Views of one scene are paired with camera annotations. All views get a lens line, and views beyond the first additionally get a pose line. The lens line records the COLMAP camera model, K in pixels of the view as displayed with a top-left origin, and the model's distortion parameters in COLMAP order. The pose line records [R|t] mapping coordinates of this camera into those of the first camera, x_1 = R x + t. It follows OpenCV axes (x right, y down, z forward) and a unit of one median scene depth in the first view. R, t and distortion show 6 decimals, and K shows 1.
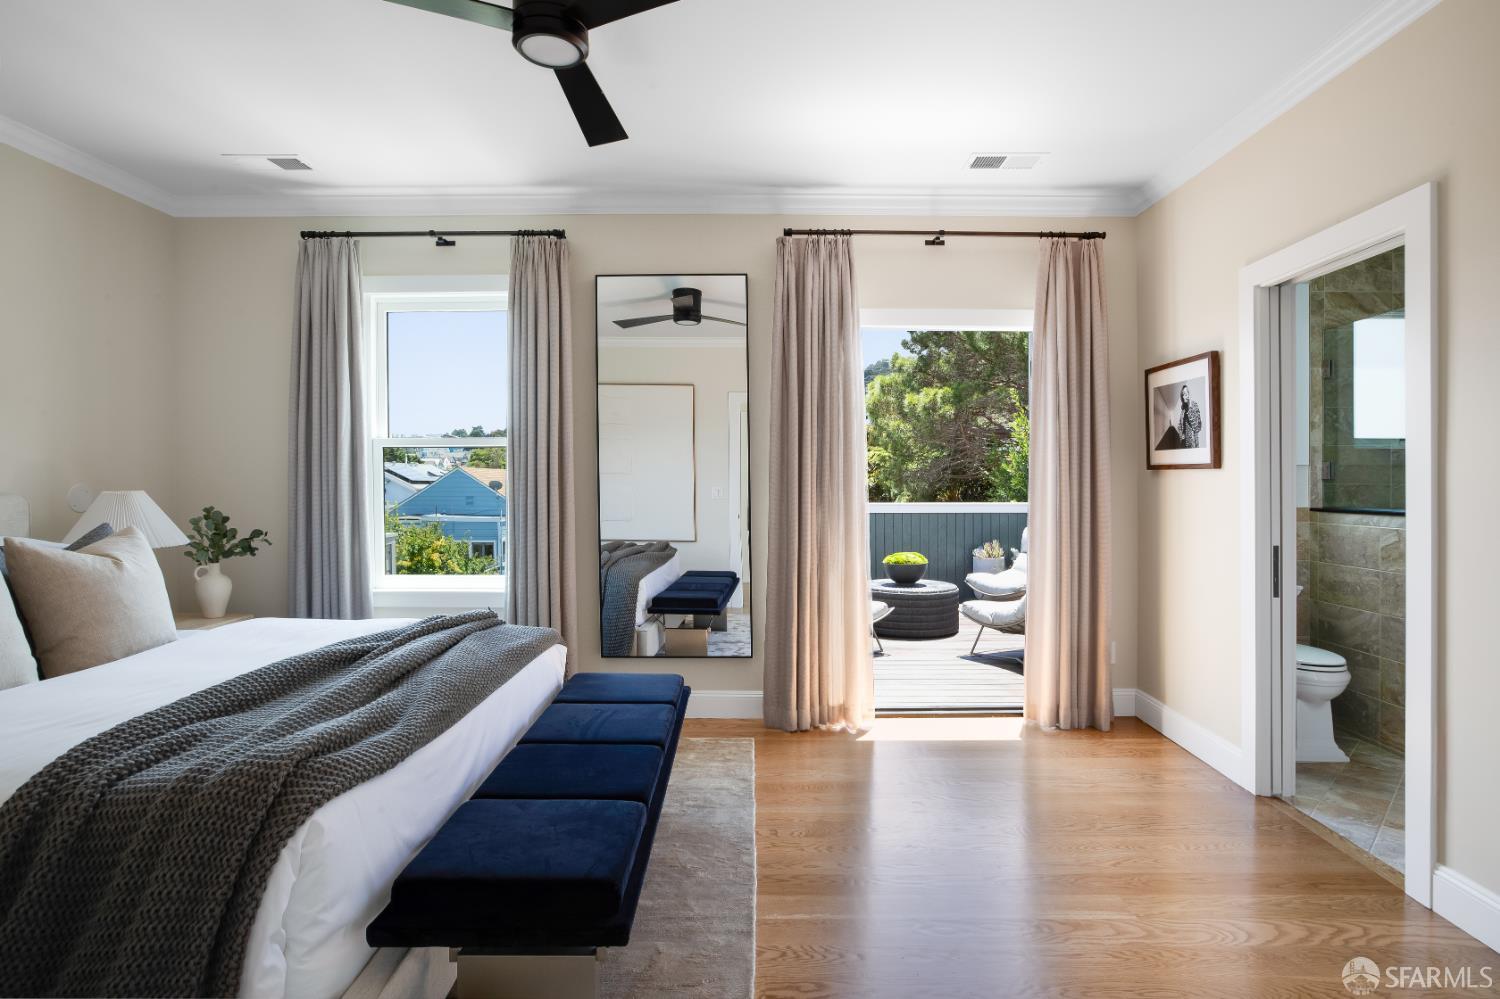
lens RADIAL K [[744.9, 0, 750.8], [0, 744.9, 490.5], [0, 0, 1]] dist [-0.000592, 0.000171]
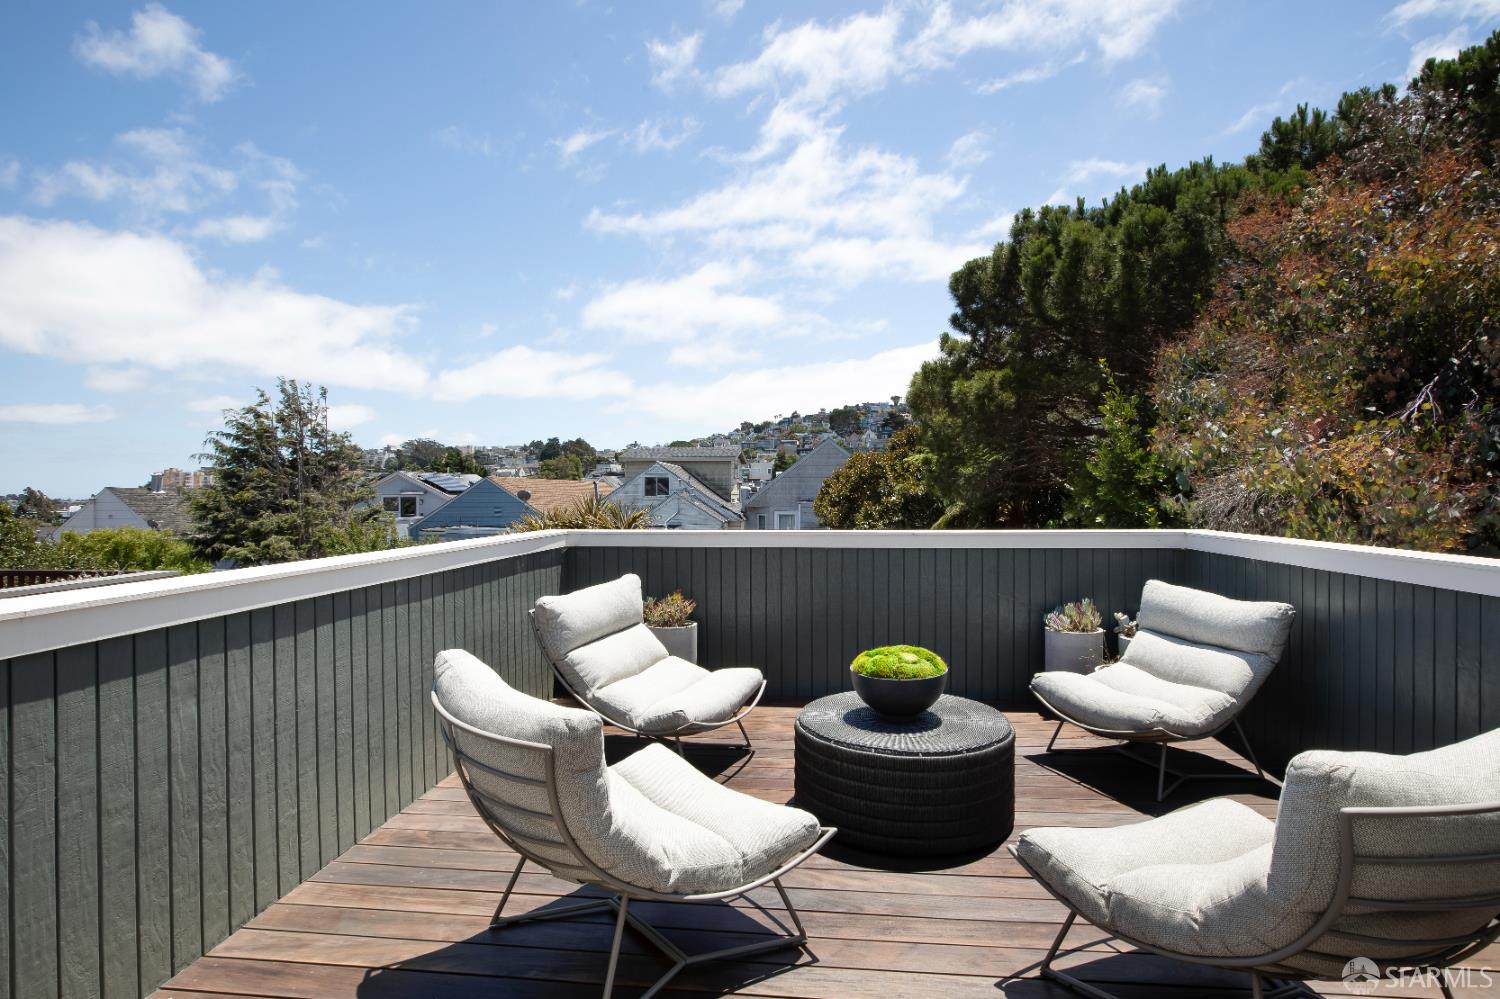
lens RADIAL K [[744.9, 0, 744.2], [0, 744.9, 498.8], [0, 0, 1]] dist [-0.000592, 0.000171]
pose [[0.996047, -0.003240, -0.088766, 0.059376], [0.003223, 0.999995, -0.000340, -0.004079], [0.088767, 0.000053, 0.996052, 0.203879]]
